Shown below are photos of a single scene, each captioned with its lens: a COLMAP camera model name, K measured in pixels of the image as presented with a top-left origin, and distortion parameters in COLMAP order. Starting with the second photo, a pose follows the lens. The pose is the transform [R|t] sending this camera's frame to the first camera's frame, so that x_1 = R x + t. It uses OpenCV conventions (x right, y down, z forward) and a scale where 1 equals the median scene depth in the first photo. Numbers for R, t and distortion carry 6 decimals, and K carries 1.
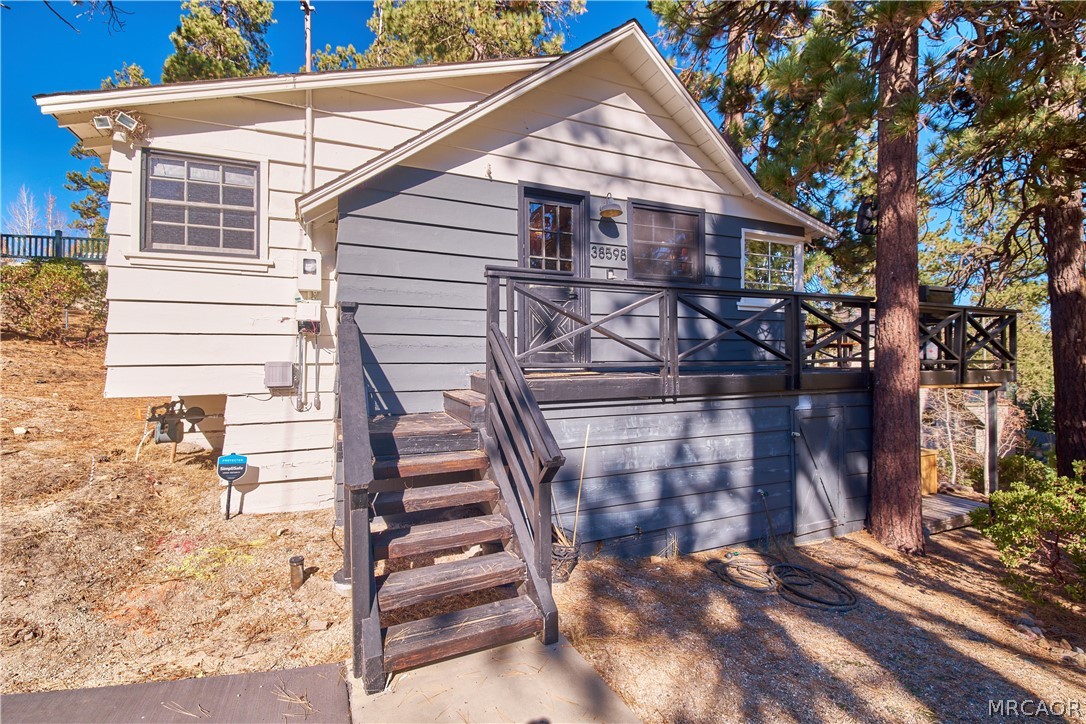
lens RADIAL K [[501.1, 0, 545.0], [0, 501.1, 358.9], [0, 0, 1]] dist [0.011829, -0.017619]
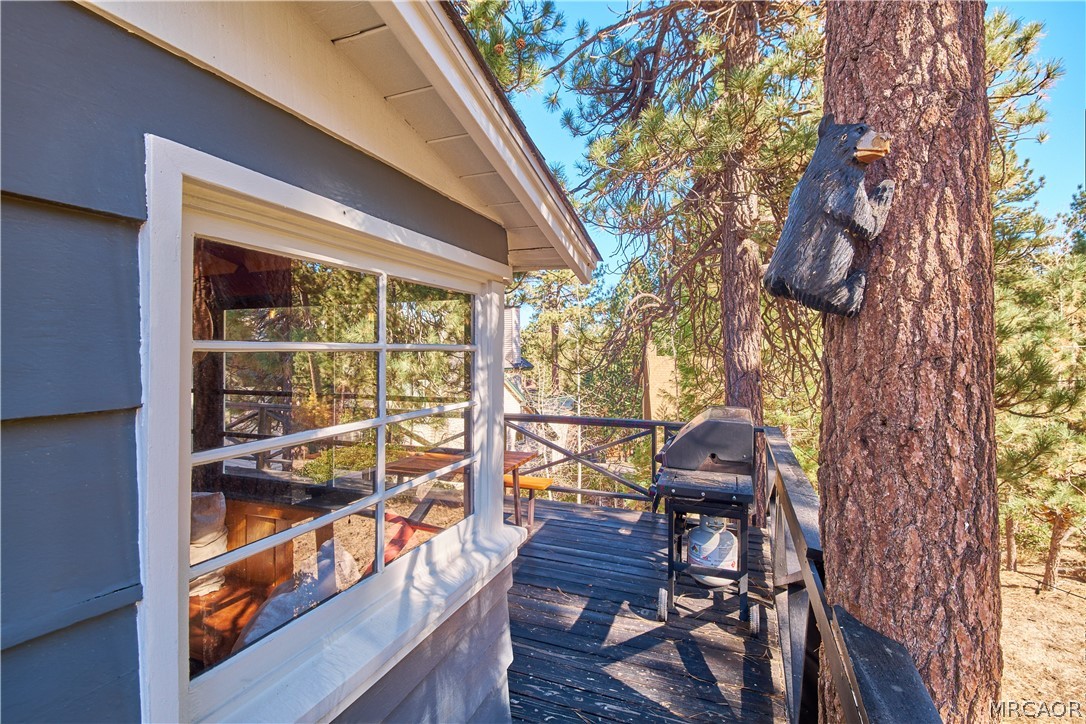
lens RADIAL K [[501.1, 0, 546.9], [0, 501.1, 356.4], [0, 0, 1]] dist [0.011829, -0.017619]
pose [[0.724864, -0.005263, 0.688872, 0.442686], [-0.001064, 0.999961, 0.008760, -0.248869], [-0.688891, -0.007083, 0.724830, 1.001154]]
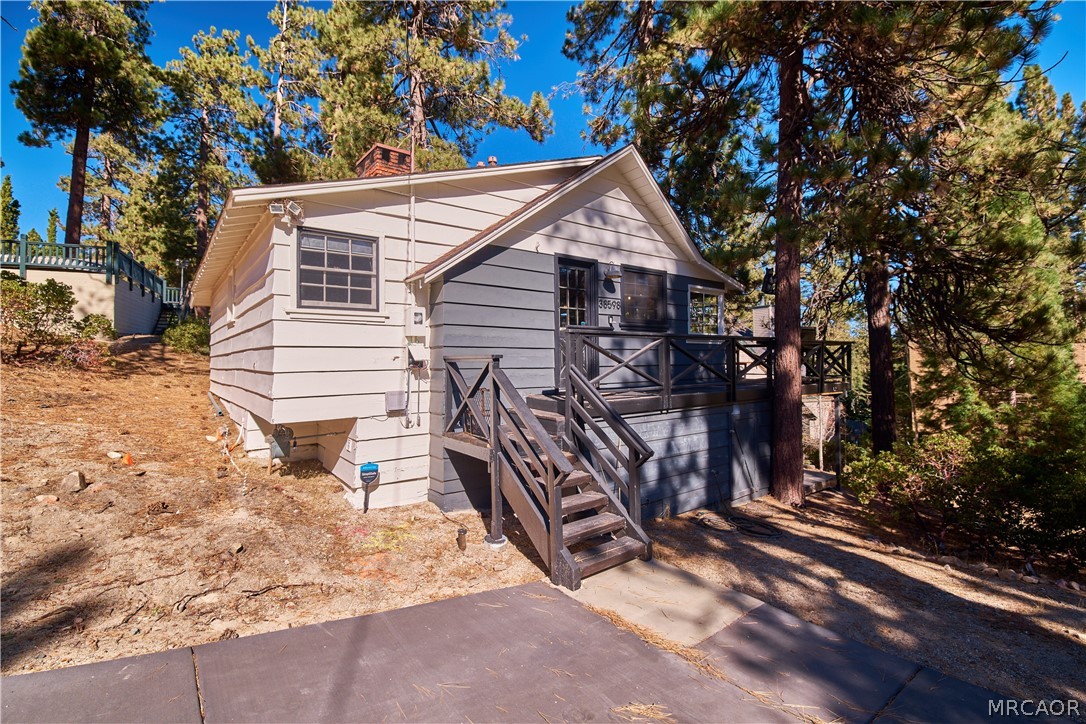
lens RADIAL K [[501.1, 0, 546.5], [0, 501.1, 359.1], [0, 0, 1]] dist [0.011829, -0.017619]
pose [[0.971339, -0.002057, 0.237691, -0.372359], [0.002348, 0.999997, -0.000941, -0.061300], [-0.237689, 0.001472, 0.971340, -0.297327]]
